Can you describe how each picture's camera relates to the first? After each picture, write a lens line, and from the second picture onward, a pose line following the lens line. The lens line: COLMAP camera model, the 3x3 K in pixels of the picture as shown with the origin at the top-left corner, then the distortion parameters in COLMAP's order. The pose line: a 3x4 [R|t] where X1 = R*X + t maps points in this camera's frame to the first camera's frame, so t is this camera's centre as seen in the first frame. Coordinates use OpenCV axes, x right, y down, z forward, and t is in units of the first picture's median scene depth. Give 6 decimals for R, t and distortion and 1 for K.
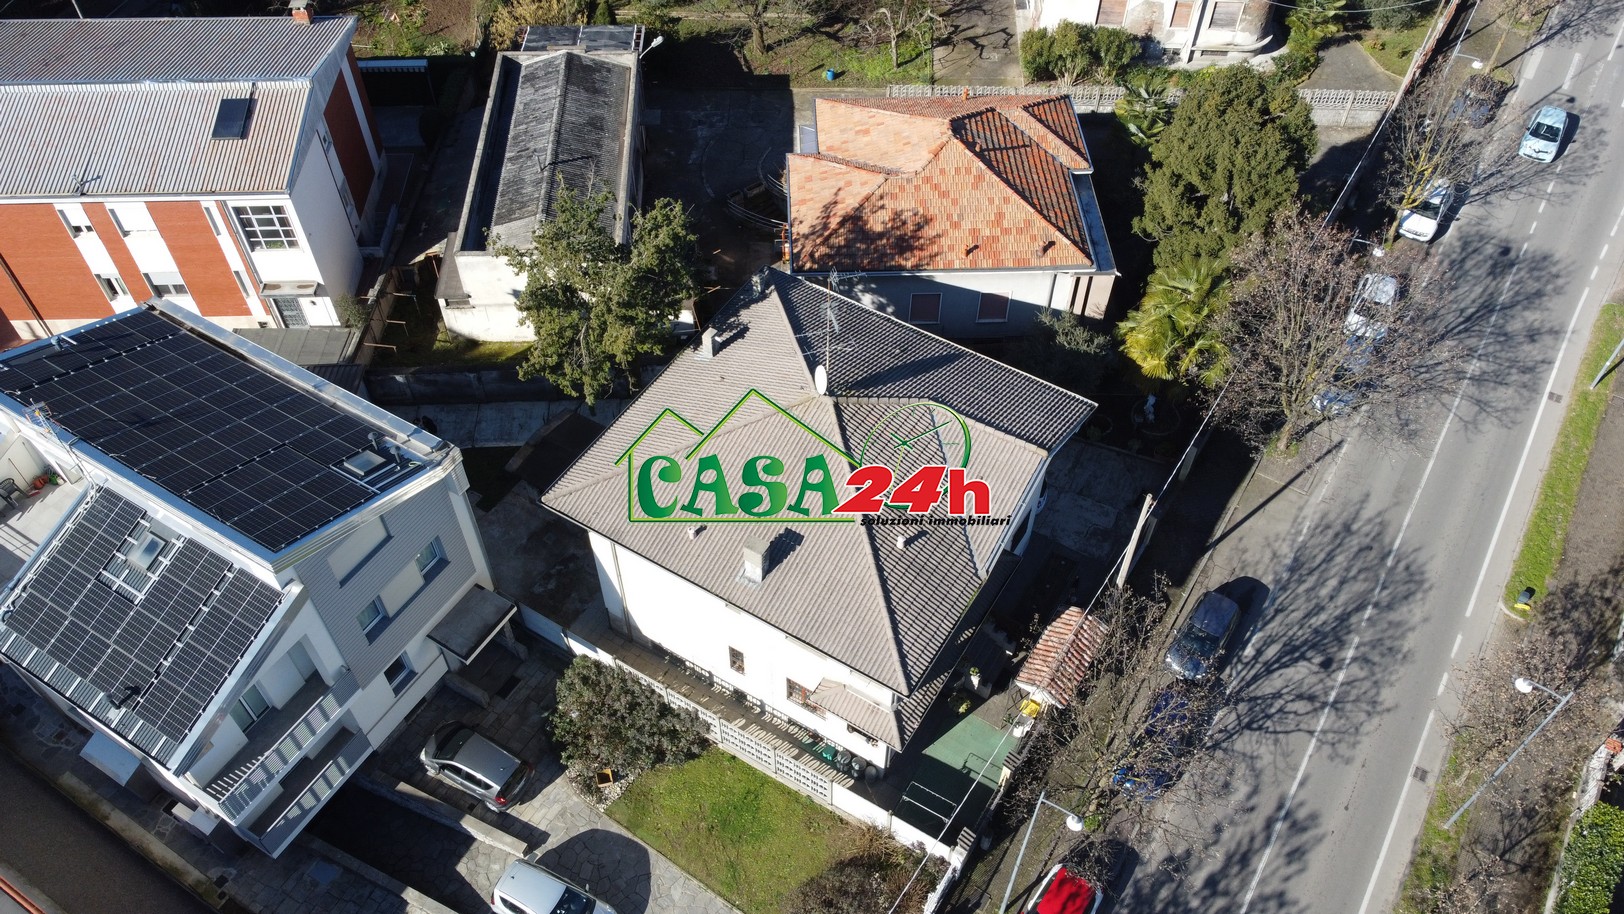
lens RADIAL K [[1227.6, 0, 806.1], [0, 1227.6, 458.8], [0, 0, 1]] dist [0.006623, 0.006885]
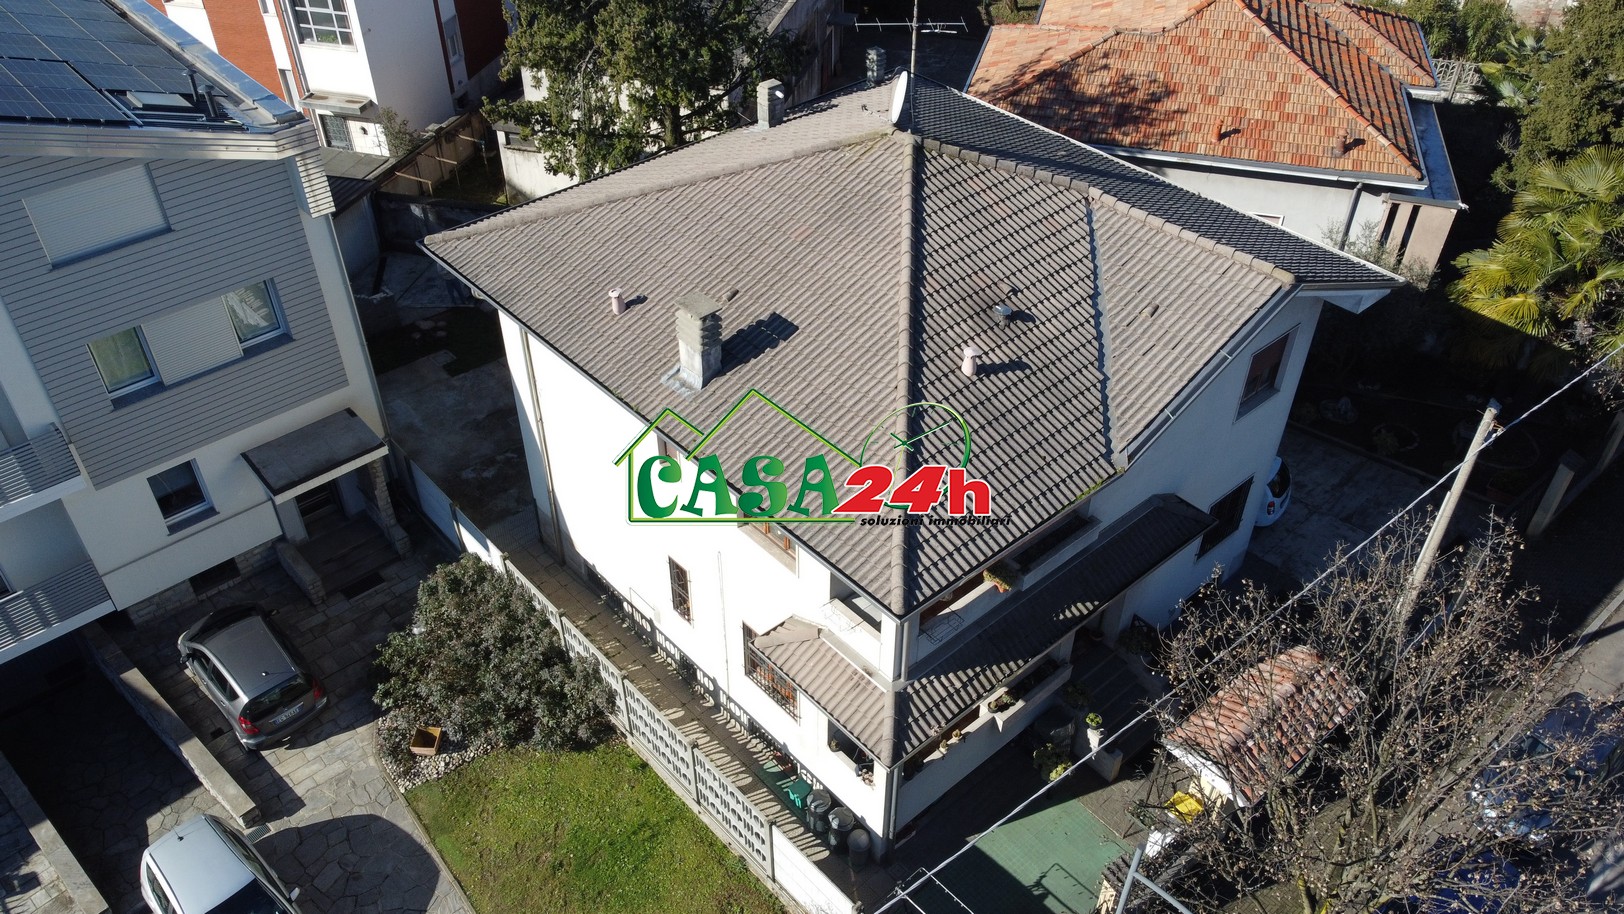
lens RADIAL K [[1219.0, 0, 809.6], [0, 1219.0, 461.2], [0, 0, 1]] dist [0.004300, -0.005866]
pose [[0.956372, 0.183481, -0.227348, 0.107485], [-0.222220, 0.962047, -0.158378, 0.160832], [0.189661, 0.201989, 0.960848, 0.389908]]
